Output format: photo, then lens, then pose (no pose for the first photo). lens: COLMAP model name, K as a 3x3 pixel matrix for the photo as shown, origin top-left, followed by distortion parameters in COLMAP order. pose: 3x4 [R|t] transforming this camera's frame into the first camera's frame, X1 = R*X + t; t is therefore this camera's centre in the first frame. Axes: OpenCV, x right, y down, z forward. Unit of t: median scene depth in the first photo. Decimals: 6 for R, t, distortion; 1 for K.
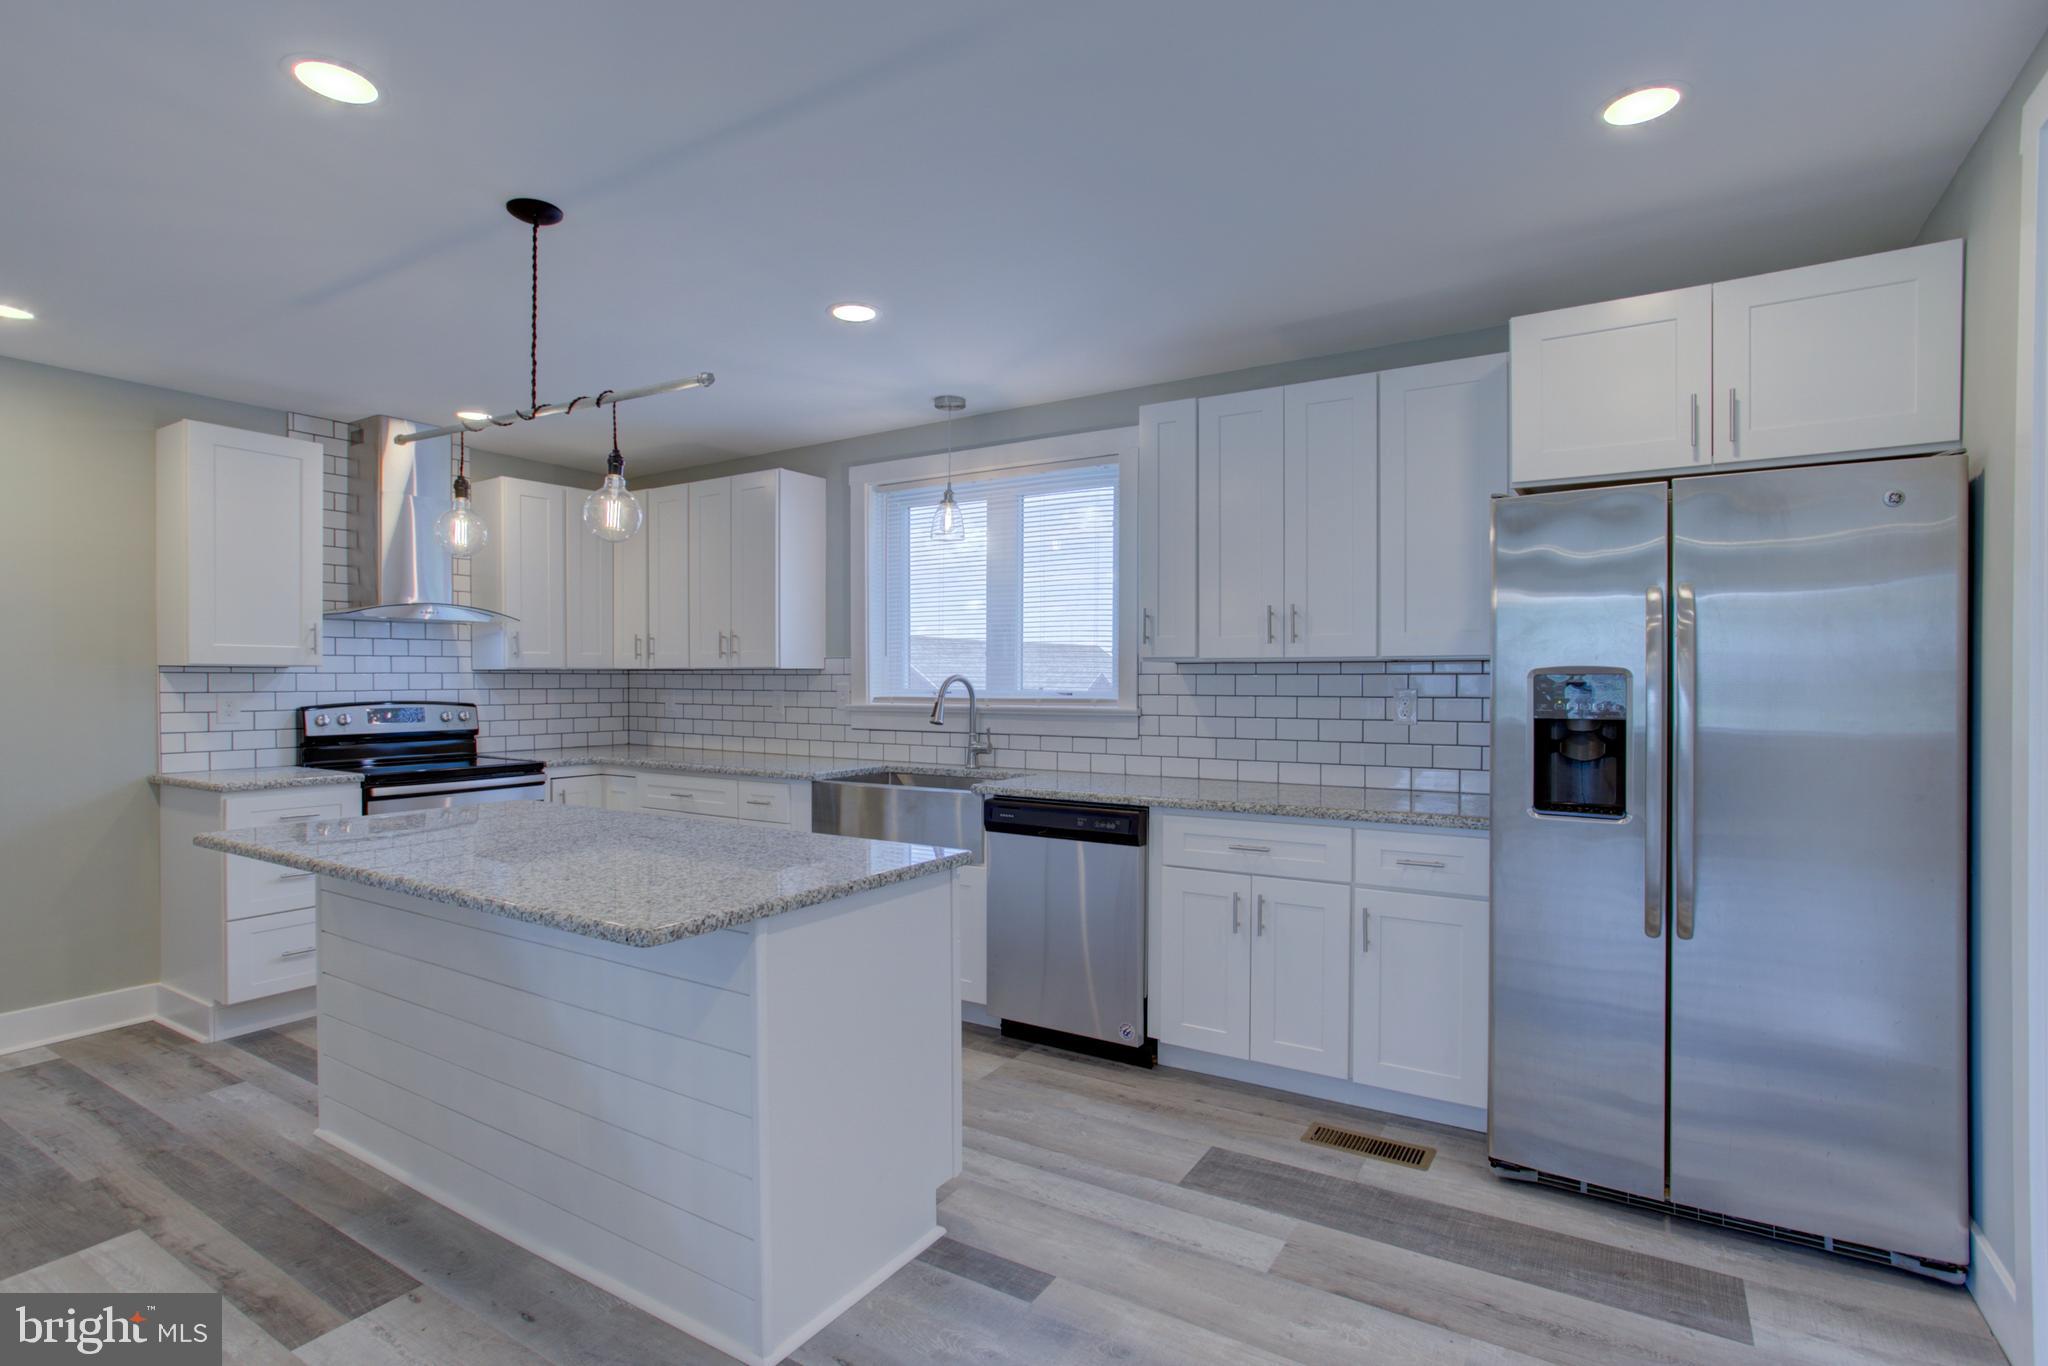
lens RADIAL K [[1001.2, 0, 1034.7], [0, 1001.2, 686.3], [0, 0, 1]] dist [-0.028827, 0.017624]
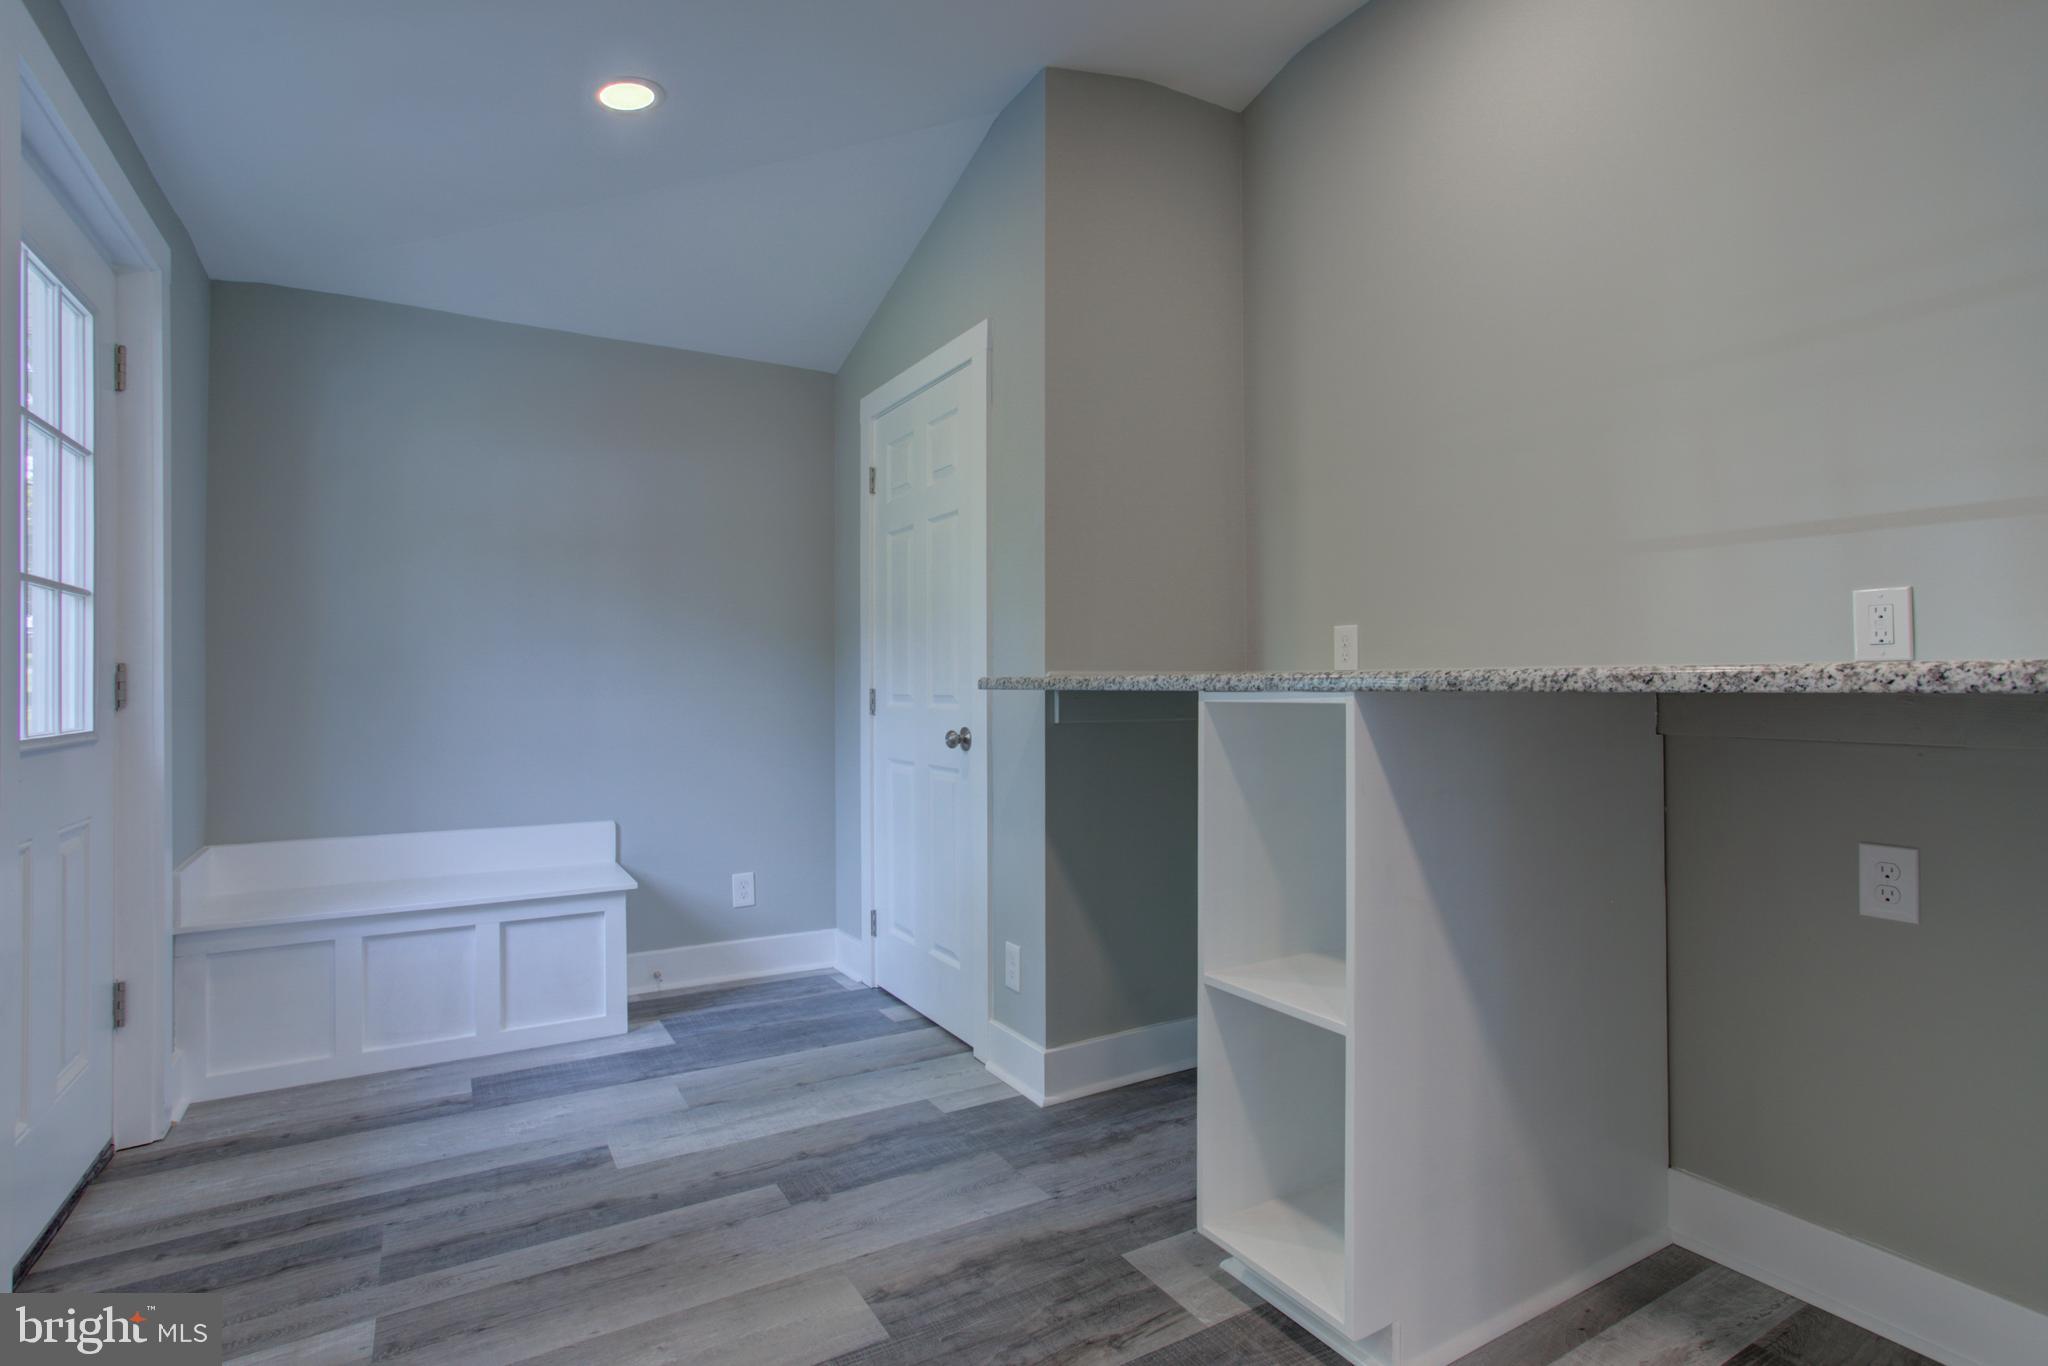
lens RADIAL K [[1001.2, 0, 1026.3], [0, 1001.2, 679.4], [0, 0, 1]] dist [-0.028827, 0.017624]
pose [[-0.462259, -0.000587, -0.886745, 0.483526], [-0.003422, 0.999994, 0.001121, 0.046622], [0.886738, 0.003553, -0.462258, 0.882236]]
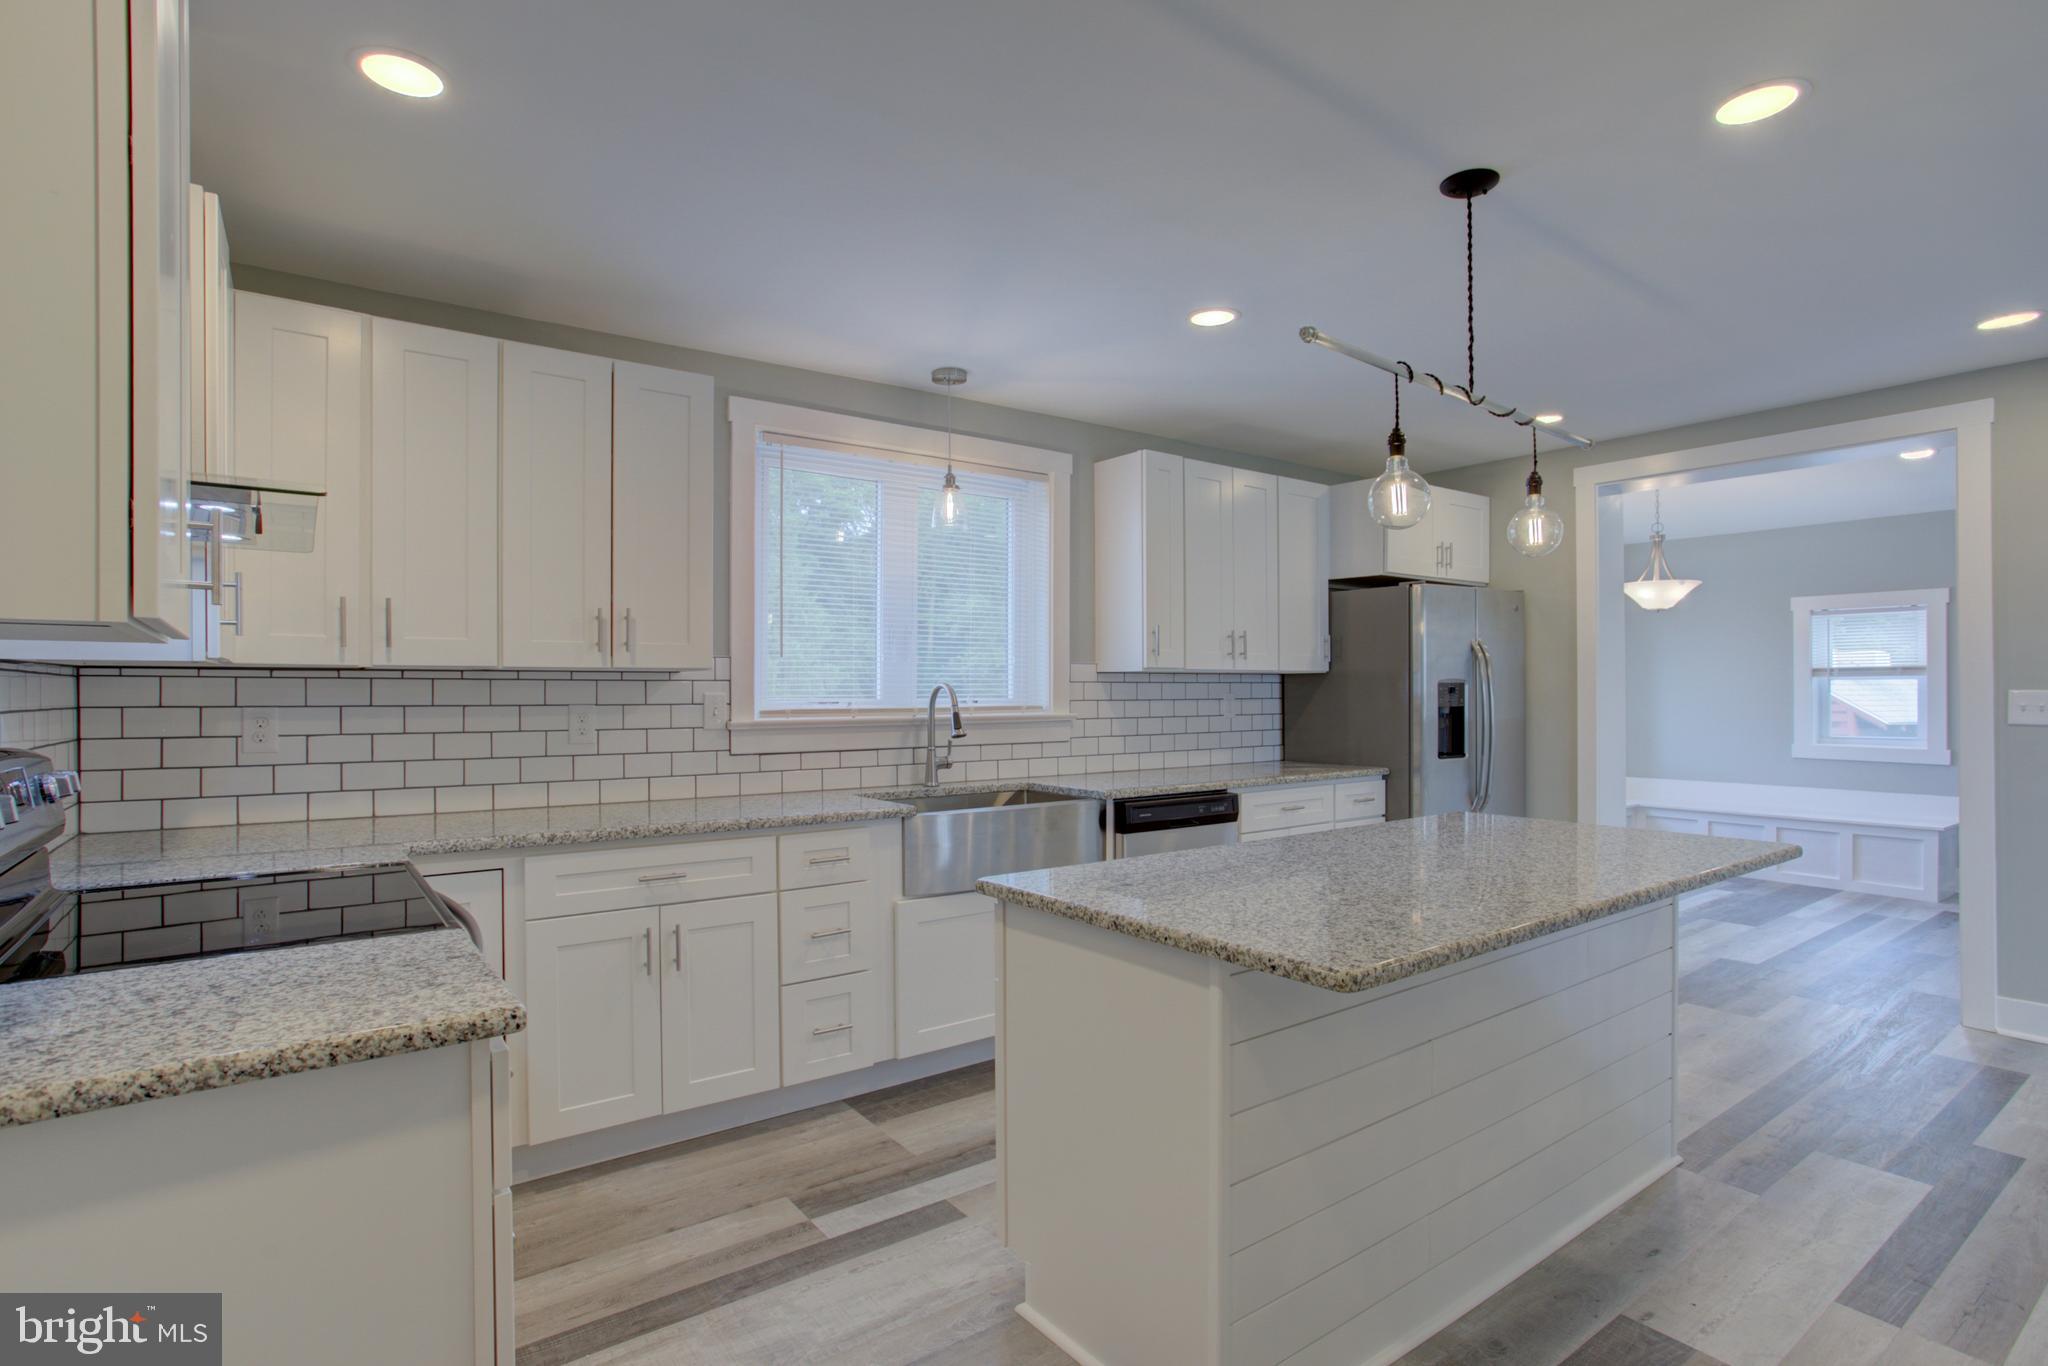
lens RADIAL K [[1001.2, 0, 1039.7], [0, 1001.2, 687.2], [0, 0, 1]] dist [-0.028827, 0.017624]
pose [[0.366638, -0.000119, 0.930364, -0.900739], [0.008627, 0.999957, -0.003271, -0.003139], [-0.930324, 0.009225, 0.366623, 0.611513]]
